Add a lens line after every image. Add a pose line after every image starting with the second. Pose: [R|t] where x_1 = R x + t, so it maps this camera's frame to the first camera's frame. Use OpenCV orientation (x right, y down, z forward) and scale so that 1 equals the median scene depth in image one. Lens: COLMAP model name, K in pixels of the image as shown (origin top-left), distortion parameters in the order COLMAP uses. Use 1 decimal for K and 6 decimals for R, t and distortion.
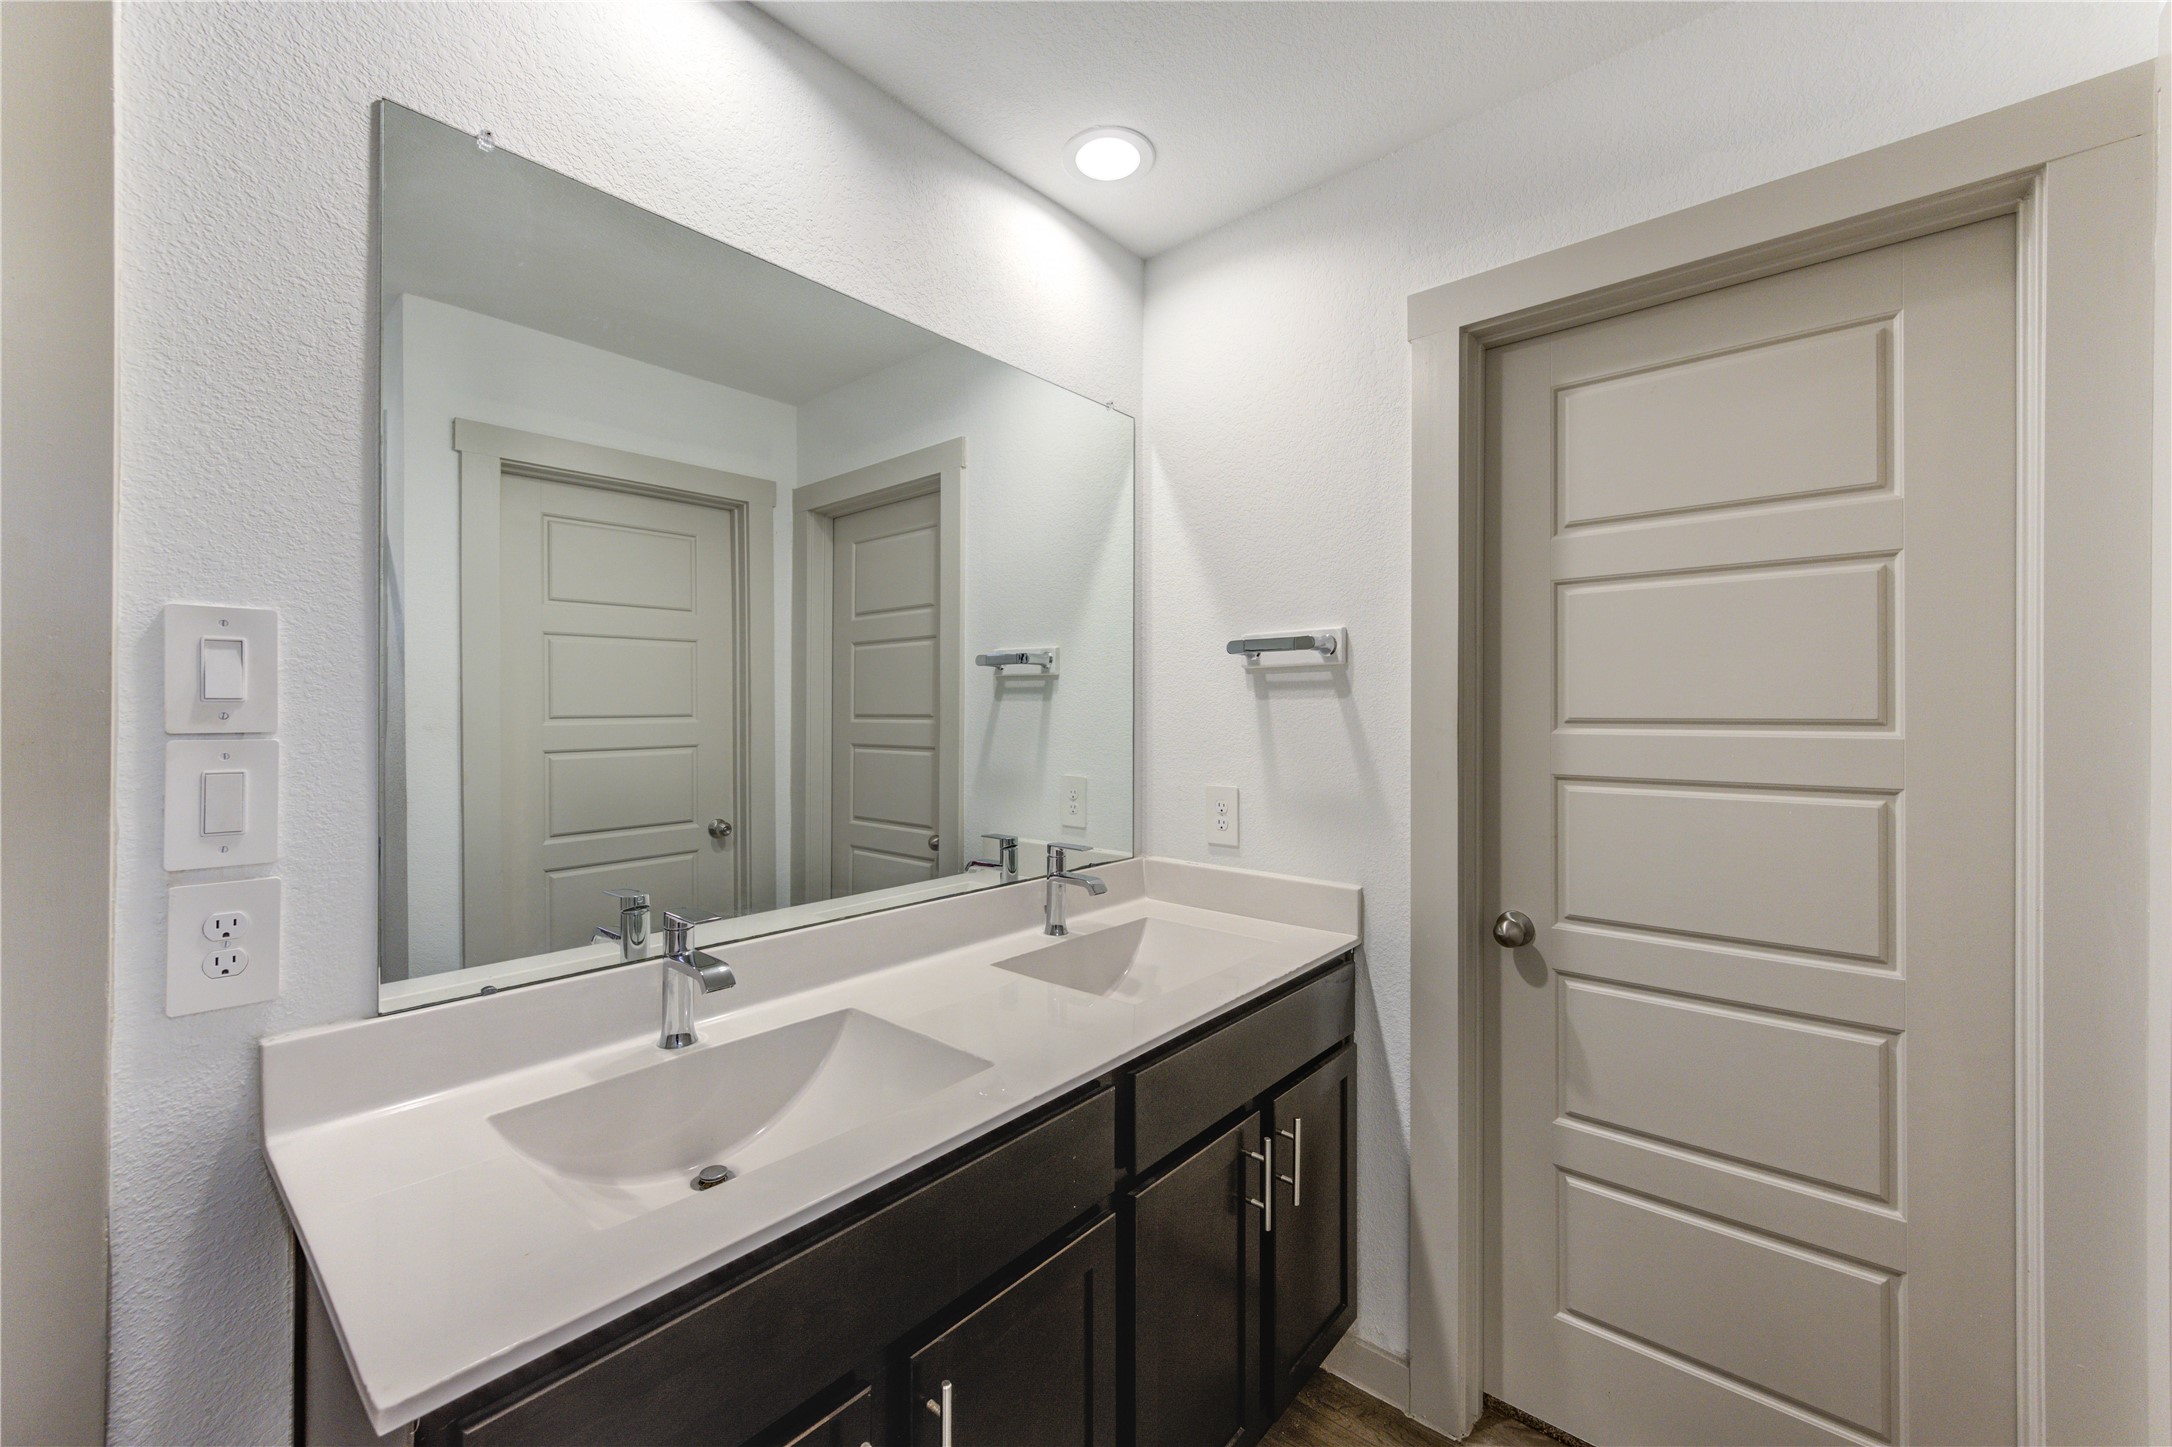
lens RADIAL K [[853.1, 0, 1132.6], [0, 853.1, 710.5], [0, 0, 1]] dist [-0.000104, 0.000040]
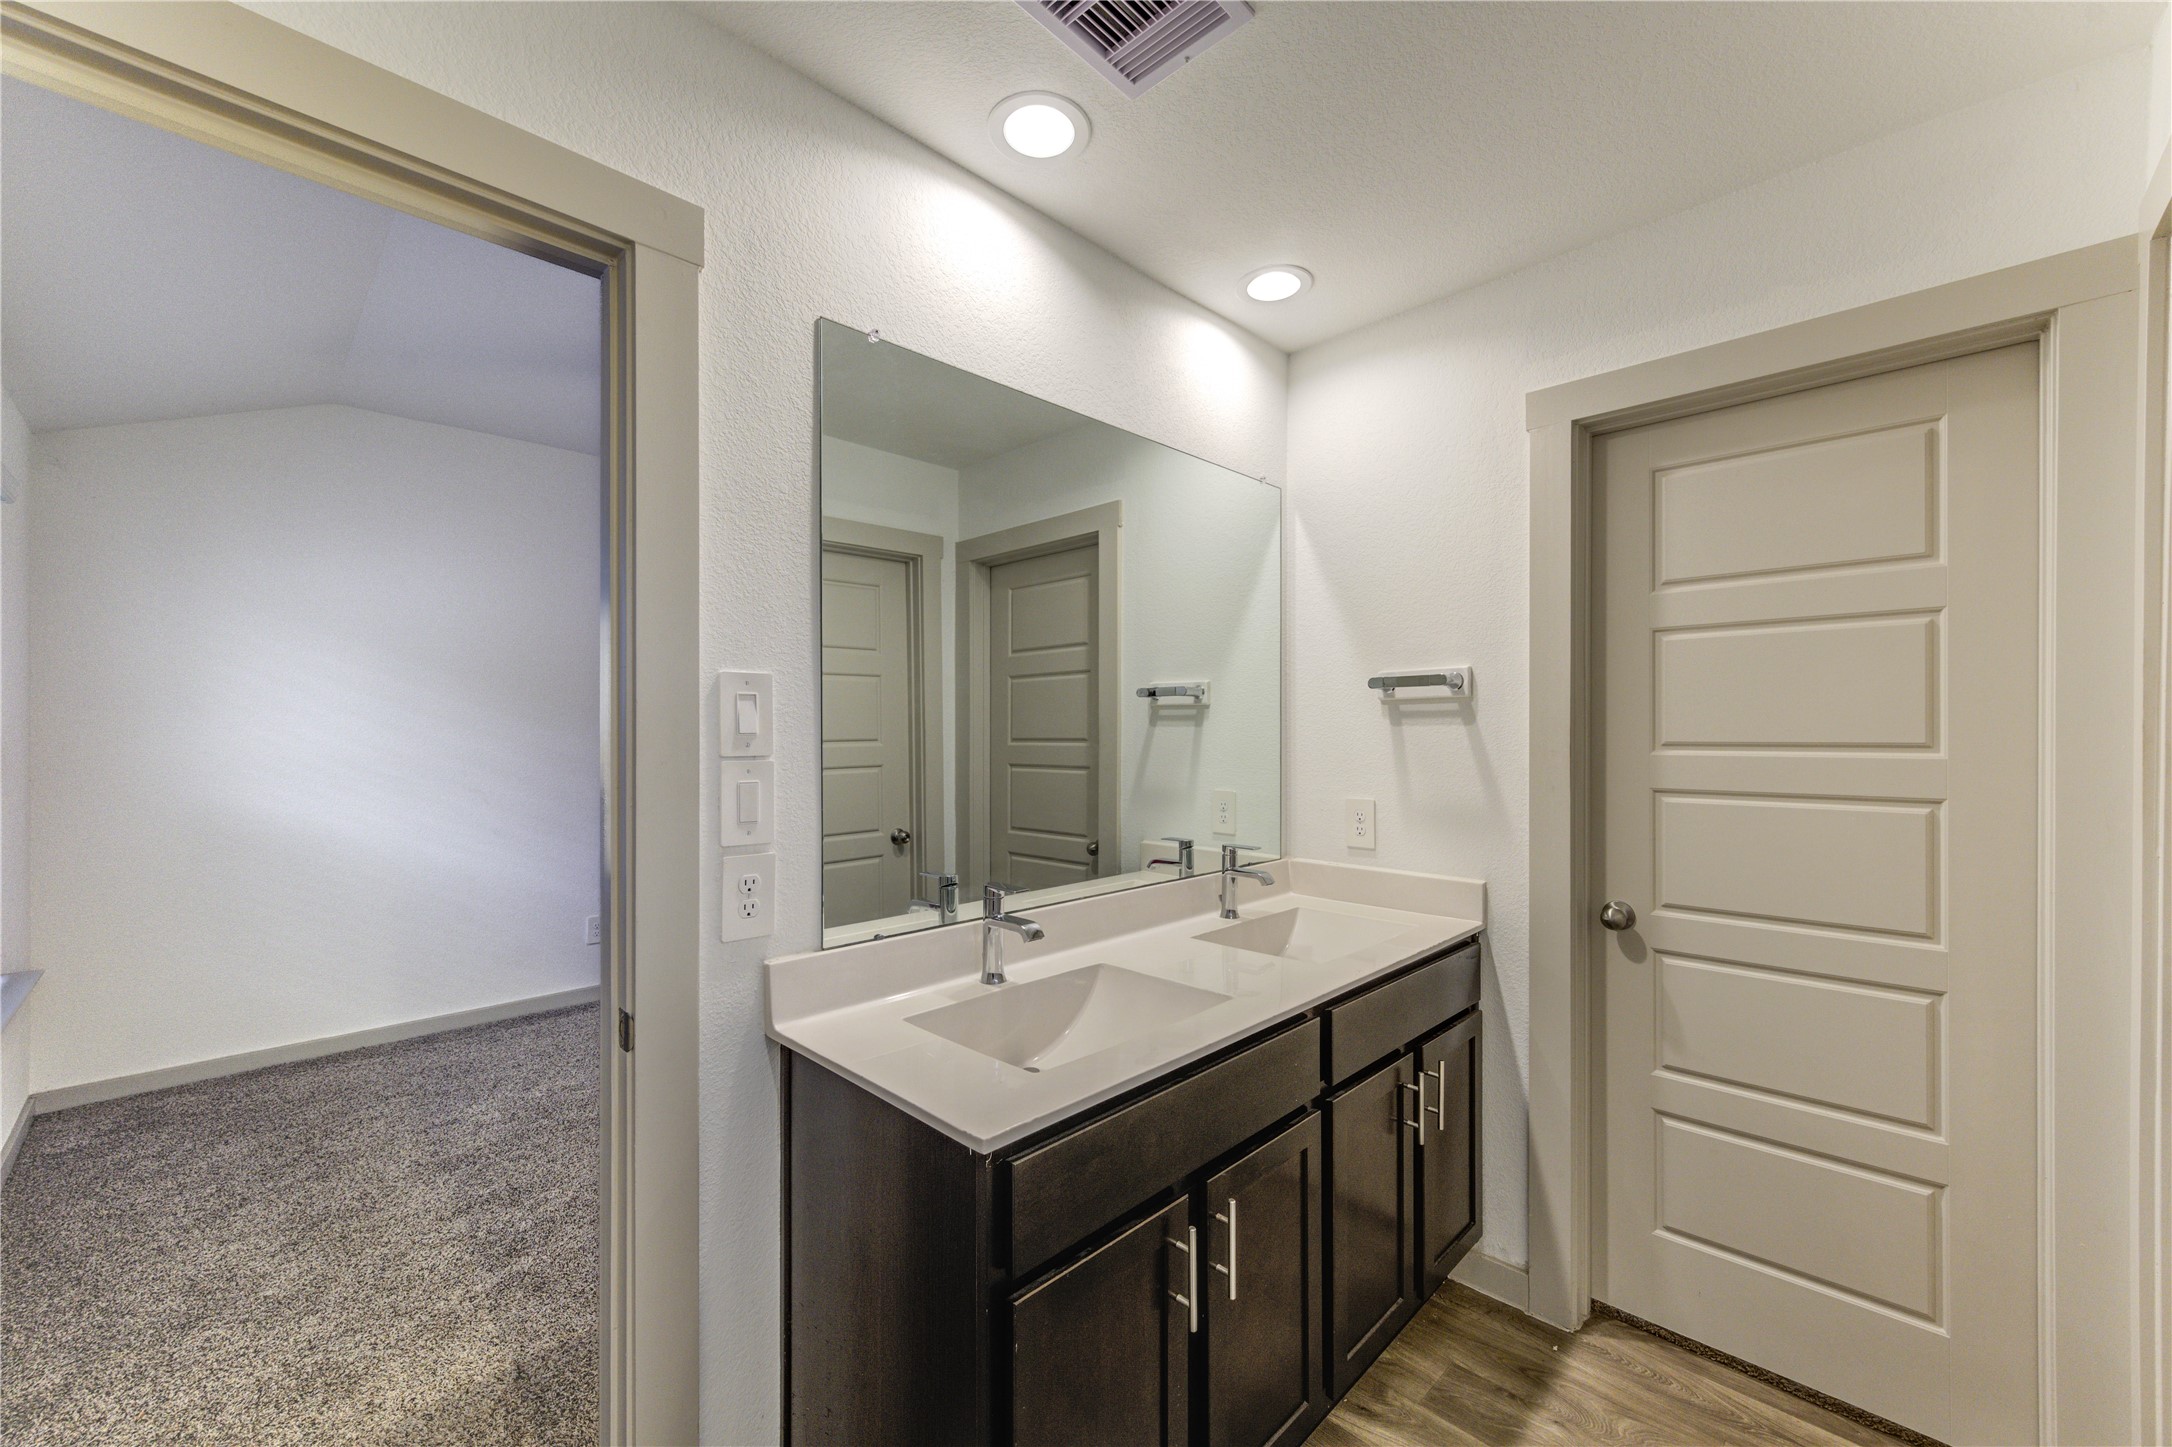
lens RADIAL K [[853.1, 0, 1136.9], [0, 853.1, 735.3], [0, 0, 1]] dist [-0.000104, 0.000040]
pose [[0.997807, -0.002883, -0.066124, -0.160010], [0.003244, 0.999980, 0.005353, -0.009317], [0.066108, -0.005556, 0.997797, -0.264134]]
